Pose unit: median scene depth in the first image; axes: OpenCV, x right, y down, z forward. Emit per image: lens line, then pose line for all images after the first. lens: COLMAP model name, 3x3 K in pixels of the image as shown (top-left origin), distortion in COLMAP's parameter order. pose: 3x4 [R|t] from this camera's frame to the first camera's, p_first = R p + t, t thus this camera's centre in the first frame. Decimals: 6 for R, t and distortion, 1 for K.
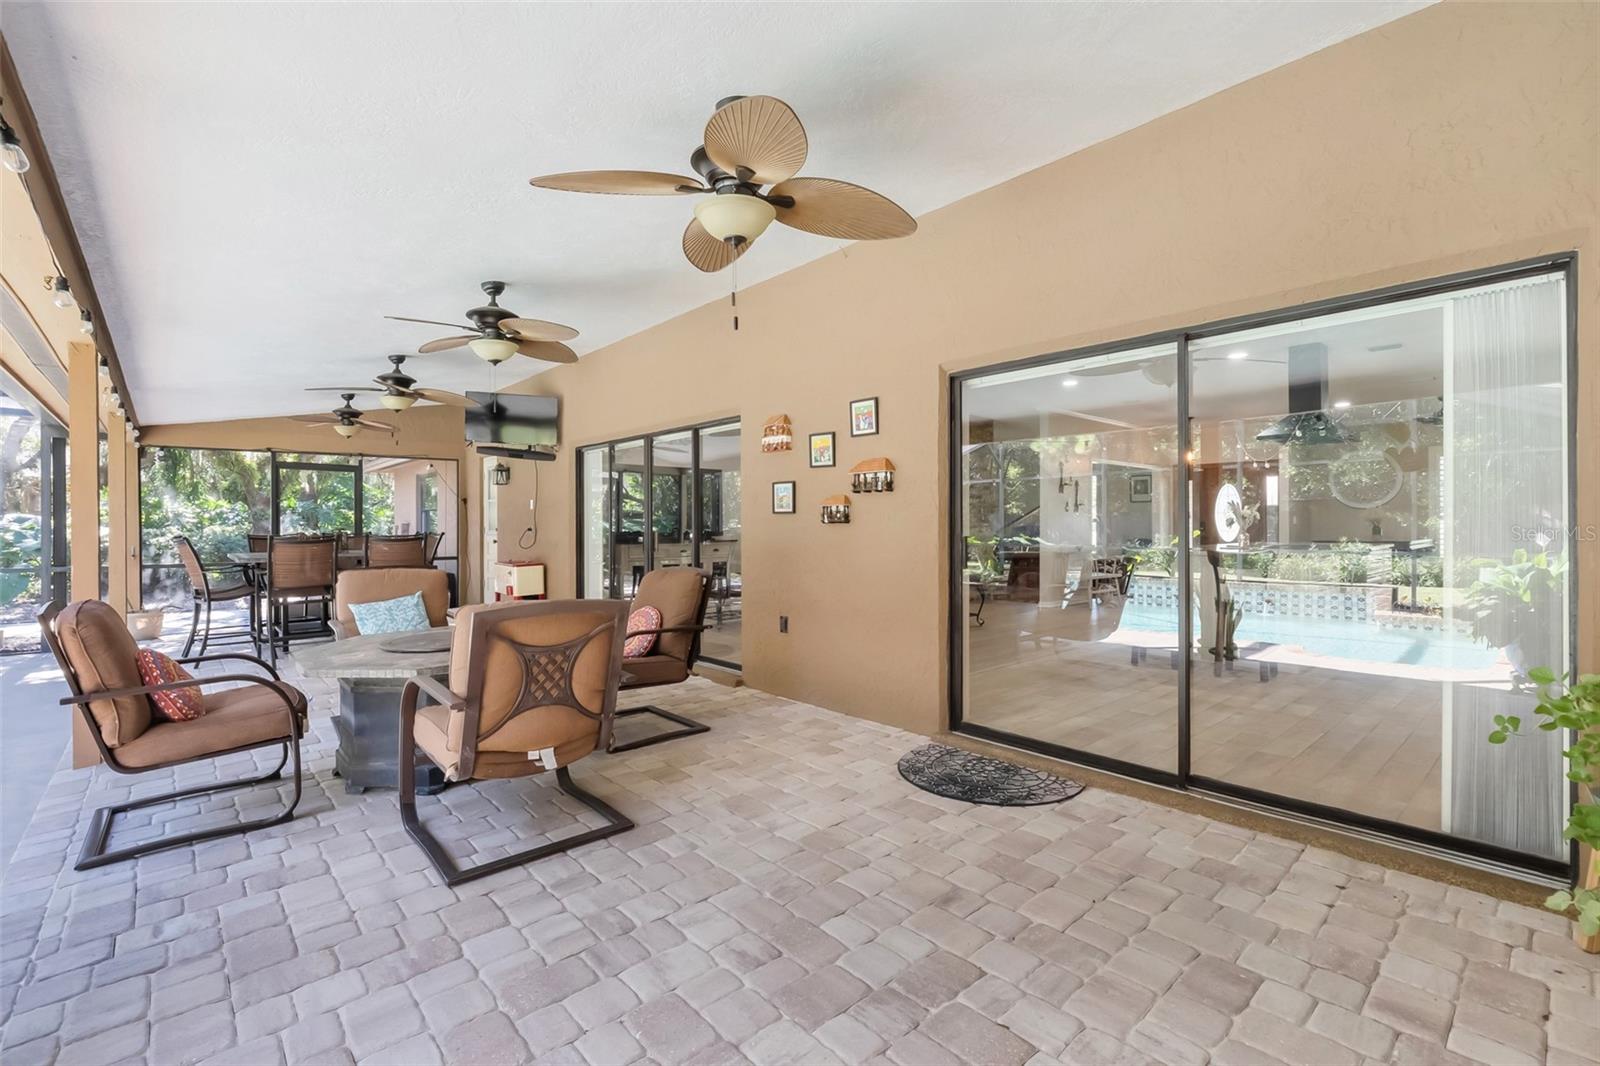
lens RADIAL K [[700.6, 0, 800.0], [0, 700.6, 533.0], [0, 0, 1]] dist [-0.016679, -0.000084]
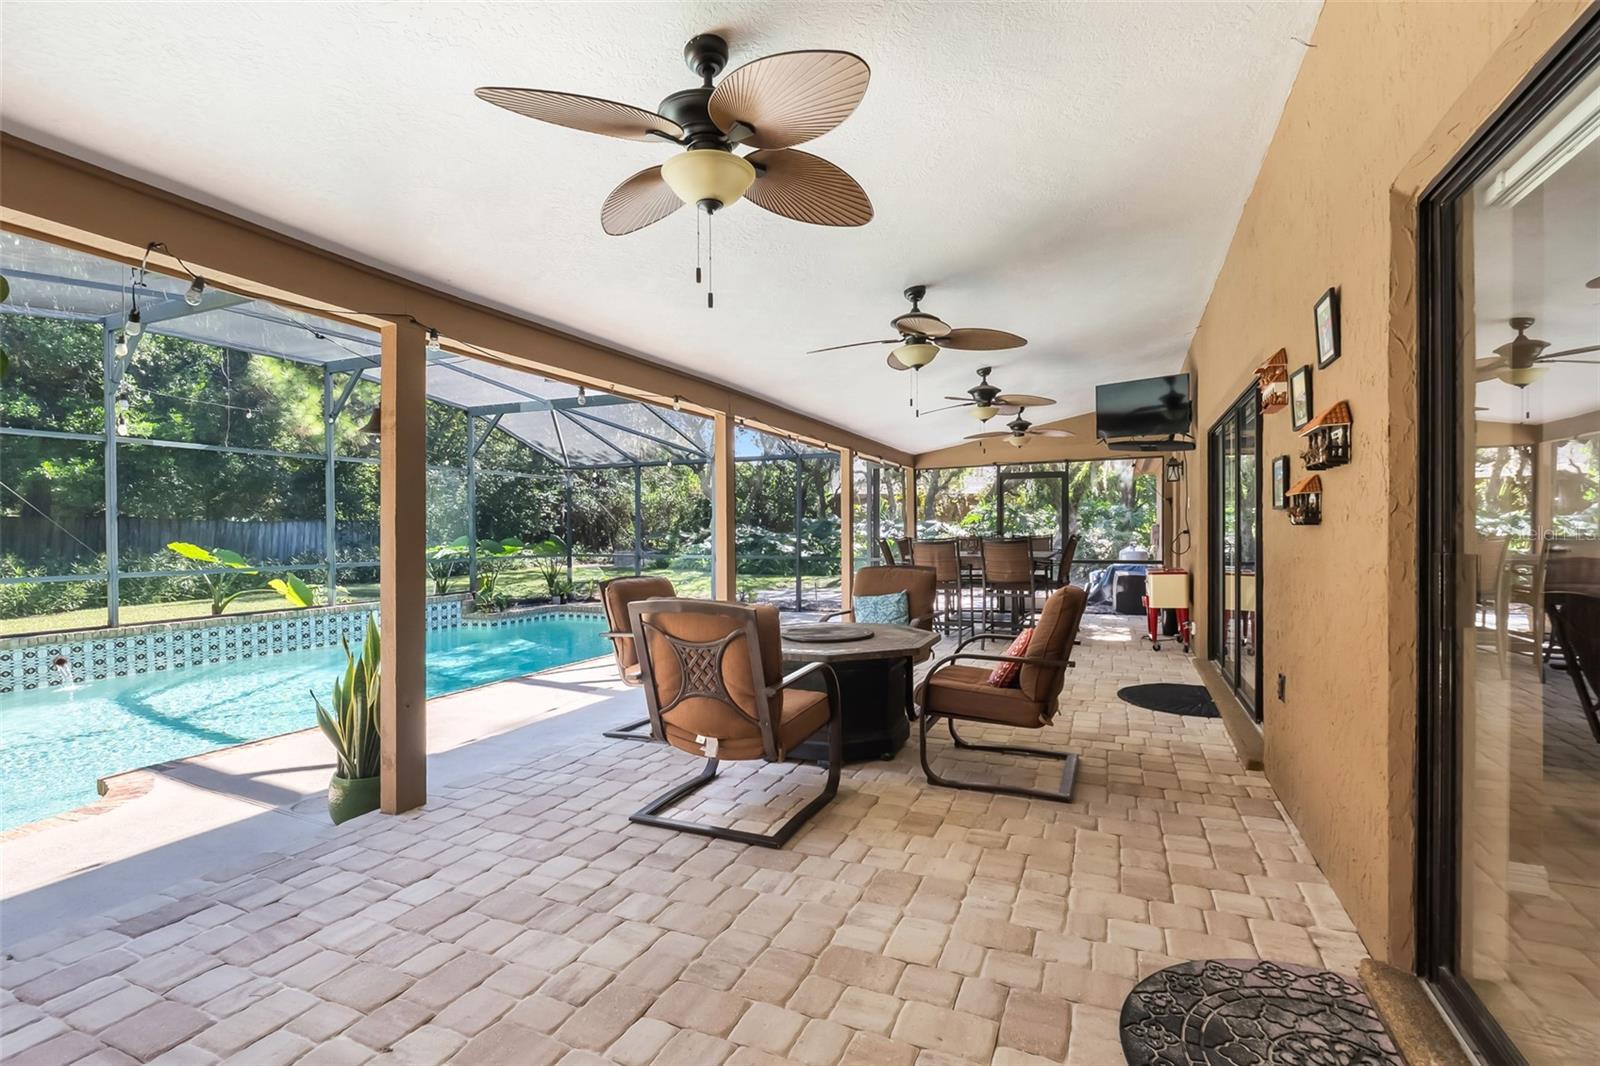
lens RADIAL K [[724.2, 0, 803.8], [0, 724.2, 538.0], [0, 0, 1]] dist [-0.015720, 0.000208]
pose [[0.419909, 0.010678, -0.907503, 0.529362], [-0.006047, 0.999942, 0.008967, -0.007727], [0.907546, 0.001723, 0.419949, 0.491888]]
